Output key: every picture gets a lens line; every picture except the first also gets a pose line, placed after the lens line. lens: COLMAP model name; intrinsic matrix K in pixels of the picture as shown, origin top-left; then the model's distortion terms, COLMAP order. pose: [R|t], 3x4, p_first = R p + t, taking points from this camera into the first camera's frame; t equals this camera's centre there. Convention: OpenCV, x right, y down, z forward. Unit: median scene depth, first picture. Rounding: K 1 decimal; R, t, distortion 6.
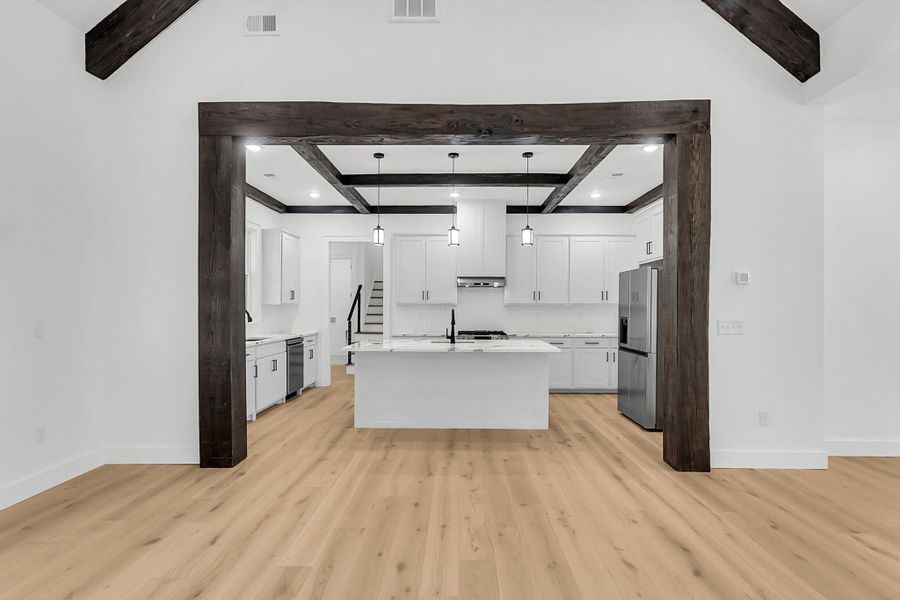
lens RADIAL K [[425.1, 0, 447.6], [0, 425.1, 302.4], [0, 0, 1]] dist [0.005516, 0.000018]
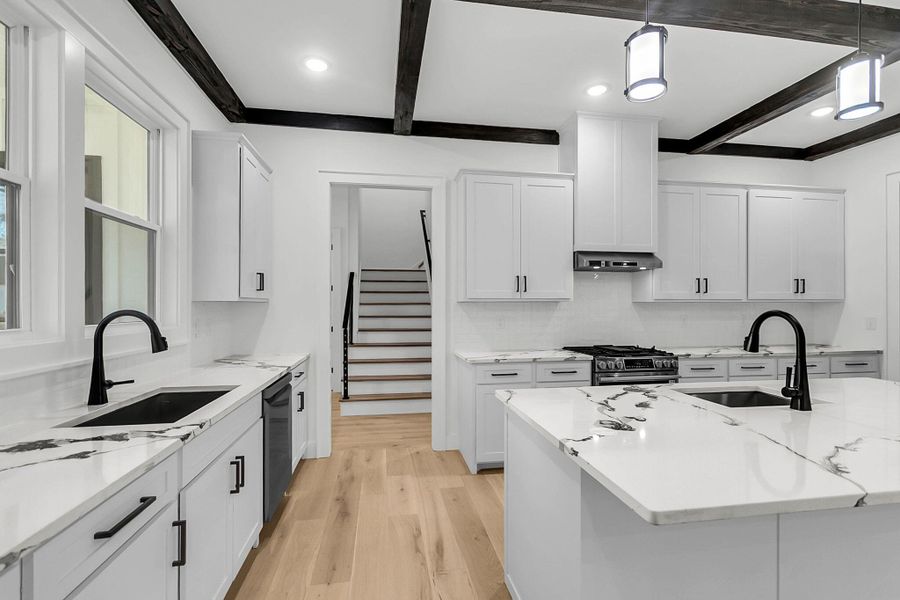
lens RADIAL K [[402.8, 0, 451.7], [0, 402.8, 301.7], [0, 0, 1]] dist [0.002742, 0.000057]
pose [[0.984975, -0.001256, 0.172693, -0.229003], [0.000446, 0.999989, 0.004728, 0.003225], [-0.172697, -0.004580, 0.984964, 0.506829]]
